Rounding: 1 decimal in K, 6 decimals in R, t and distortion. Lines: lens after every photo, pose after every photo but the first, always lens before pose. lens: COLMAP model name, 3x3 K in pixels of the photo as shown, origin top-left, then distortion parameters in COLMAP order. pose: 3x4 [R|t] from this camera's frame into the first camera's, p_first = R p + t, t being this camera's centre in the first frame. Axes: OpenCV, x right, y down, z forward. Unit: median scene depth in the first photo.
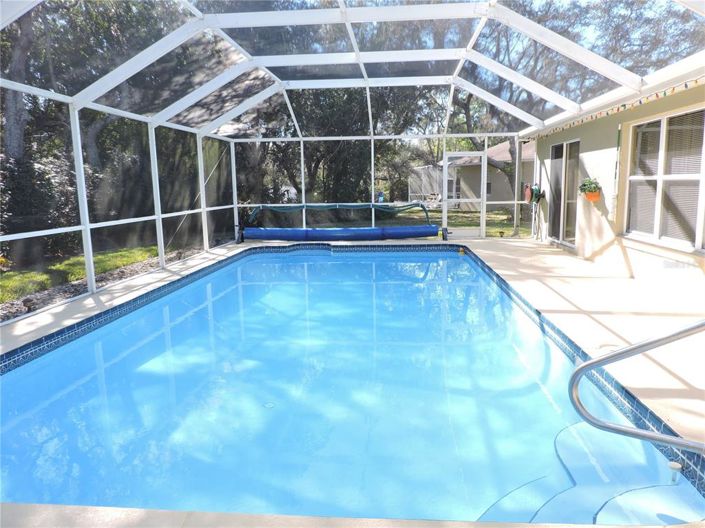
lens RADIAL K [[502.1, 0, 353.6], [0, 502.1, 265.8], [0, 0, 1]] dist [-0.020850, 0.005509]
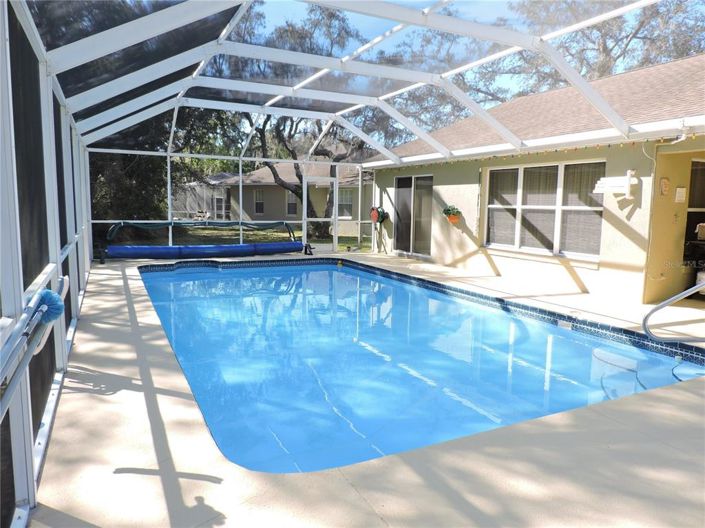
lens RADIAL K [[502.1, 0, 354.3], [0, 502.1, 261.8], [0, 0, 1]] dist [-0.020850, 0.005509]
pose [[0.857659, -0.028892, 0.513407, -0.429872], [0.051185, 0.998258, -0.029328, 0.003398], [-0.511665, 0.051432, 0.857644, -0.015534]]
